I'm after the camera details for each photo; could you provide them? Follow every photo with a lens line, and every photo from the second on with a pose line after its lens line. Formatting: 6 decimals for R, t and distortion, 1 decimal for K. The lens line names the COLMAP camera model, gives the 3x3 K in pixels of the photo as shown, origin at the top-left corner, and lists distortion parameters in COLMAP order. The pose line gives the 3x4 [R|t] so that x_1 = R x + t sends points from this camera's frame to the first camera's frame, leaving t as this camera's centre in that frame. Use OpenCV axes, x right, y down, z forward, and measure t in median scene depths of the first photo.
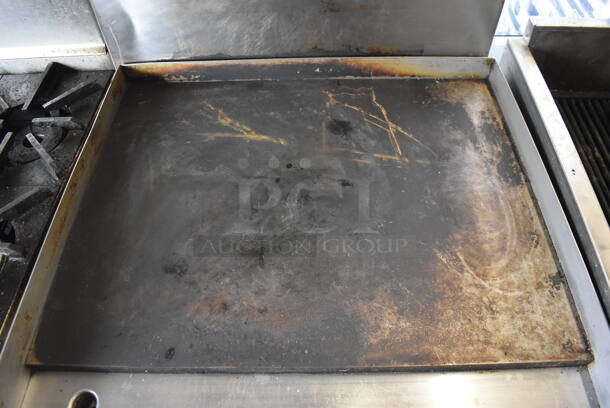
lens RADIAL K [[474.2, 0, 306.8], [0, 474.2, 185.5], [0, 0, 1]] dist [-0.127760, 0.060145]
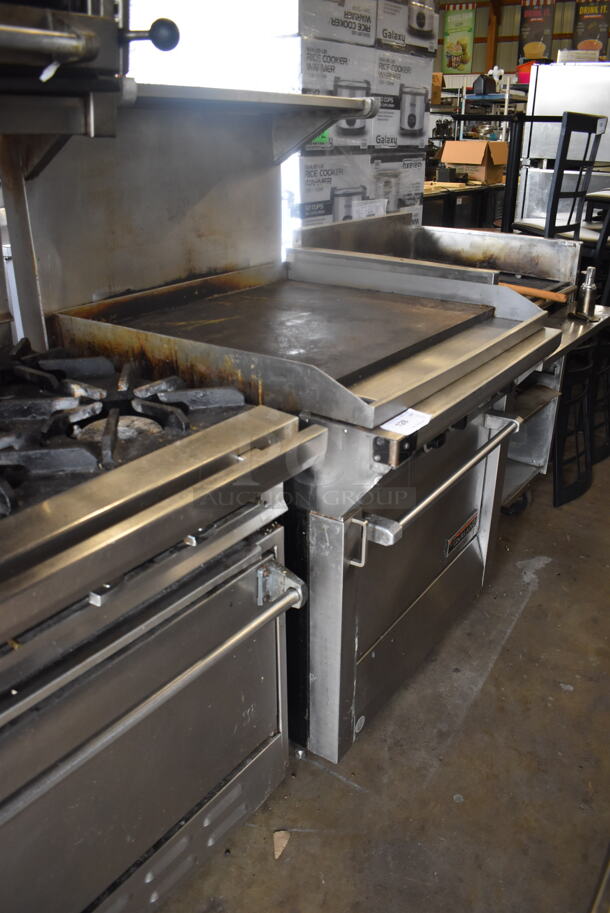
lens RADIAL K [[709.7, 0, 305.0], [0, 709.7, 456.5], [0, 0, 1]] dist [-0.127760, 0.060145]
pose [[0.584087, -0.308544, 0.750762, -1.315644], [0.615925, 0.770891, -0.162368, 0.541101], [-0.528658, 0.557250, 0.640307, -0.031191]]
